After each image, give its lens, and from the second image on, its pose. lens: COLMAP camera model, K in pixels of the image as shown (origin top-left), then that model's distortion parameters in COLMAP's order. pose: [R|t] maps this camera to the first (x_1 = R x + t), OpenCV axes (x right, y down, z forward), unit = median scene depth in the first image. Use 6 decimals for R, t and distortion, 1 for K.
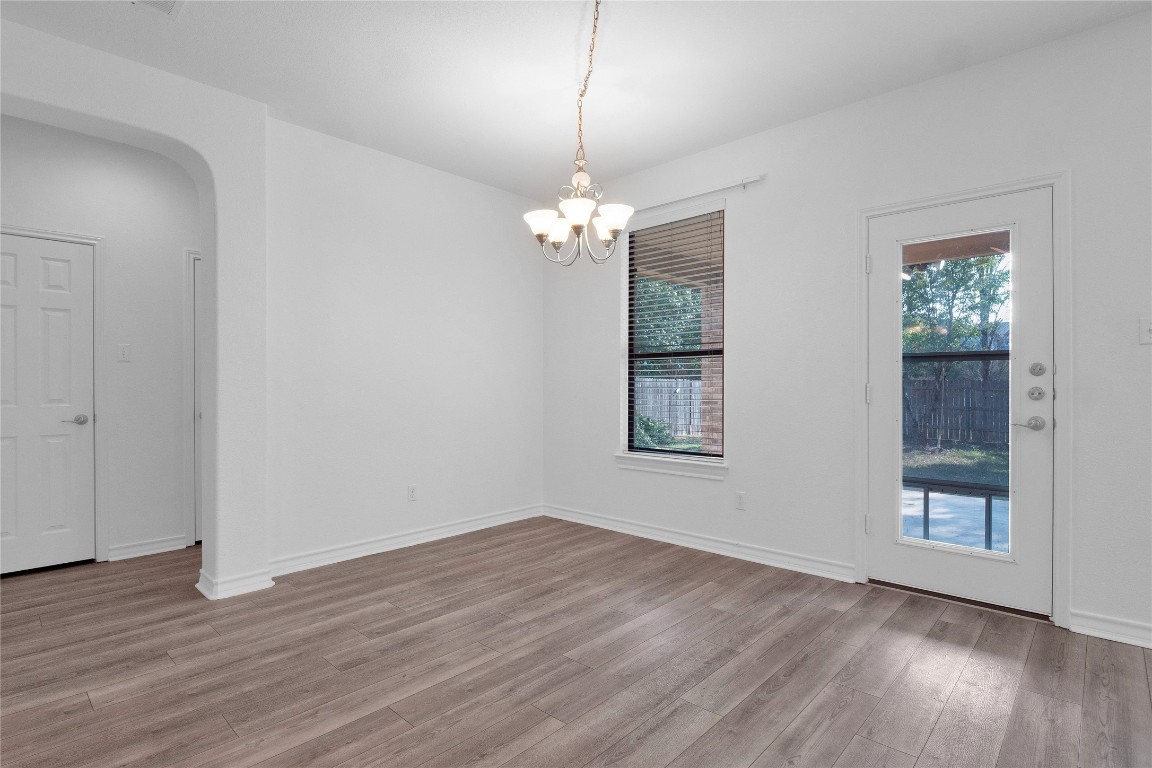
lens RADIAL K [[571.8, 0, 573.7], [0, 571.8, 385.3], [0, 0, 1]] dist [-0.003466, -0.000598]
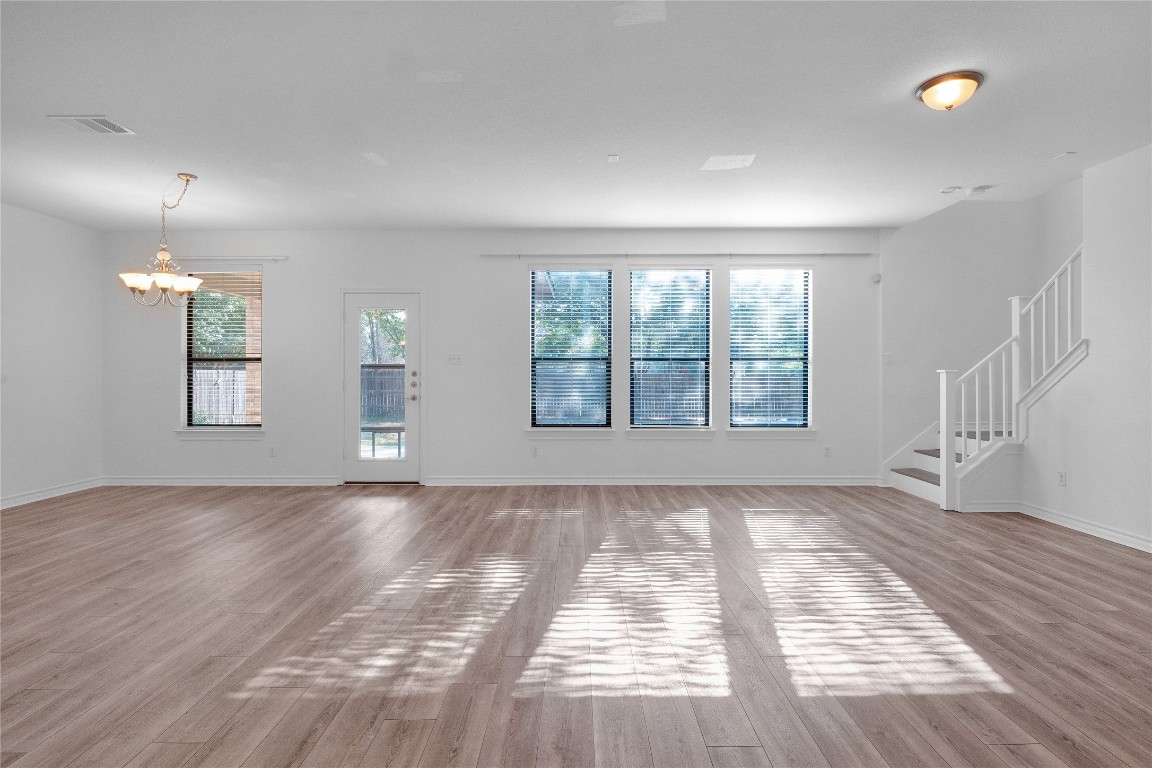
lens RADIAL K [[558.2, 0, 577.9], [0, 558.2, 370.9], [0, 0, 1]] dist [-0.000336, -0.019682]
pose [[0.726104, 0.003521, 0.687576, -0.172218], [-0.000108, 0.999987, -0.005007, -0.019918], [-0.687585, 0.003562, 0.726095, -0.764180]]
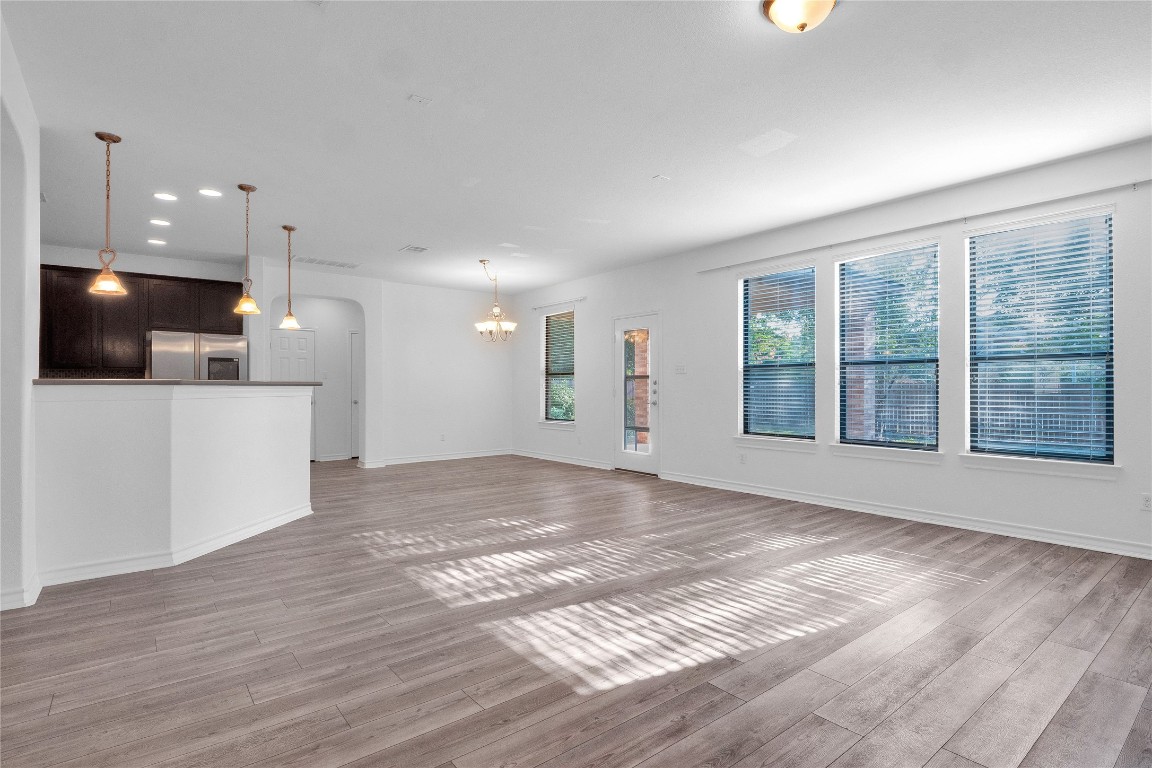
lens RADIAL K [[571.8, 0, 573.7], [0, 571.8, 385.3], [0, 0, 1]] dist [-0.003466, -0.000598]
pose [[0.989448, -0.000098, -0.144885, 0.598961], [-0.000952, 0.999974, -0.007177, 0.003458], [0.144882, 0.007240, 0.989422, -1.237978]]
